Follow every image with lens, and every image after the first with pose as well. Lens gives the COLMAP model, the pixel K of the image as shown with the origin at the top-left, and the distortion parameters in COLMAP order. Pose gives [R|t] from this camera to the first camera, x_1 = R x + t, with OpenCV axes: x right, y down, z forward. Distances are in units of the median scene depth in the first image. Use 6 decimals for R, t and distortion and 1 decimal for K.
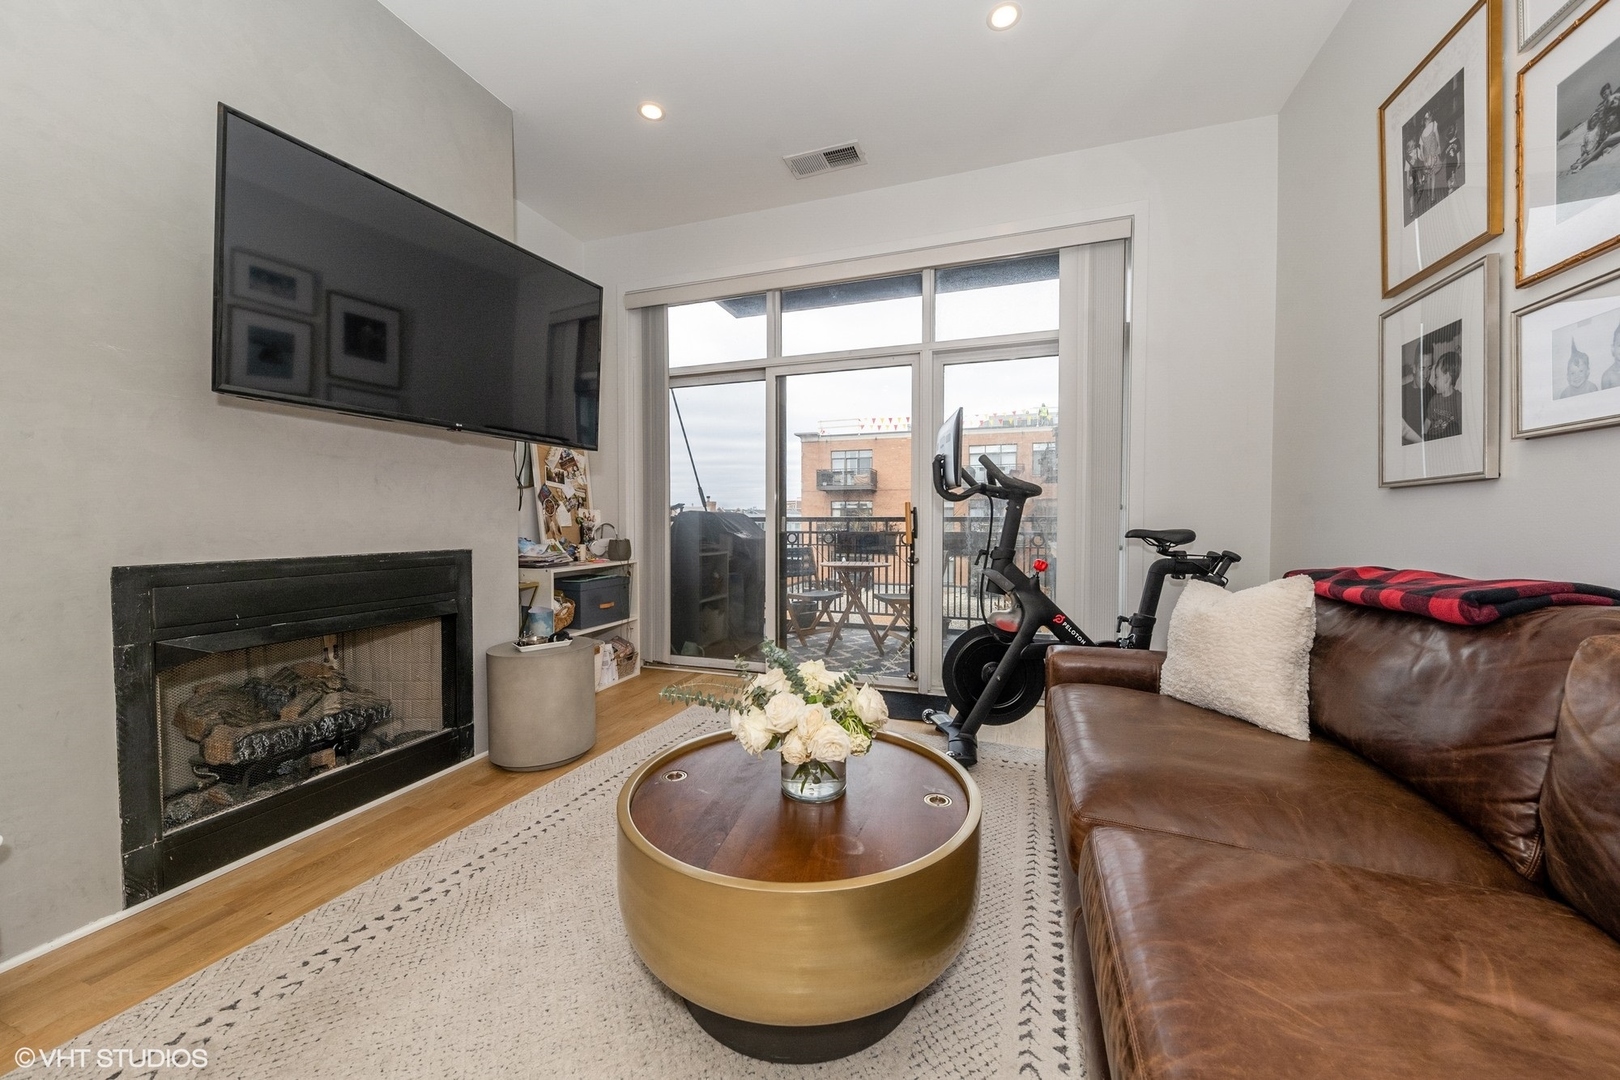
lens RADIAL K [[575.6, 0, 812.3], [0, 575.6, 536.9], [0, 0, 1]] dist [-0.001292, -0.000275]
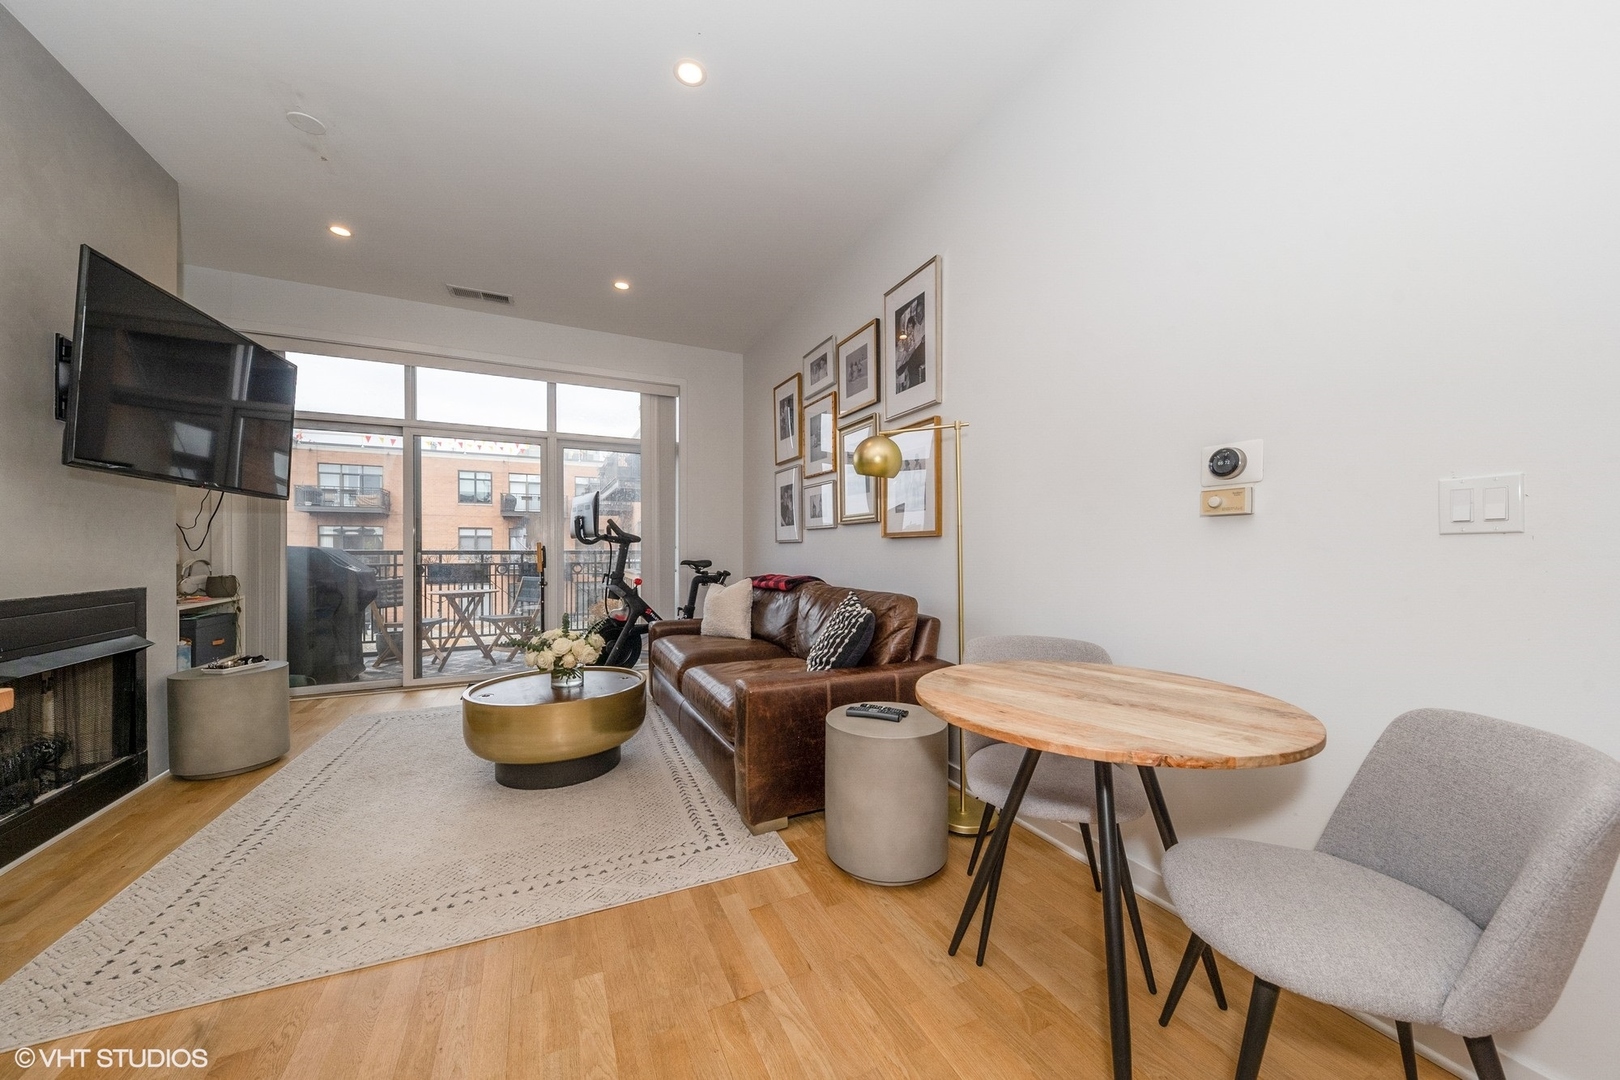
lens RADIAL K [[570.8, 0, 812.7], [0, 570.8, 547.4], [0, 0, 1]] dist [0.000021, -0.000119]
pose [[0.716332, 0.002242, 0.697757, -0.445745], [0.019577, 0.999537, -0.023310, -0.003540], [-0.697485, 0.030358, 0.715956, -0.635133]]
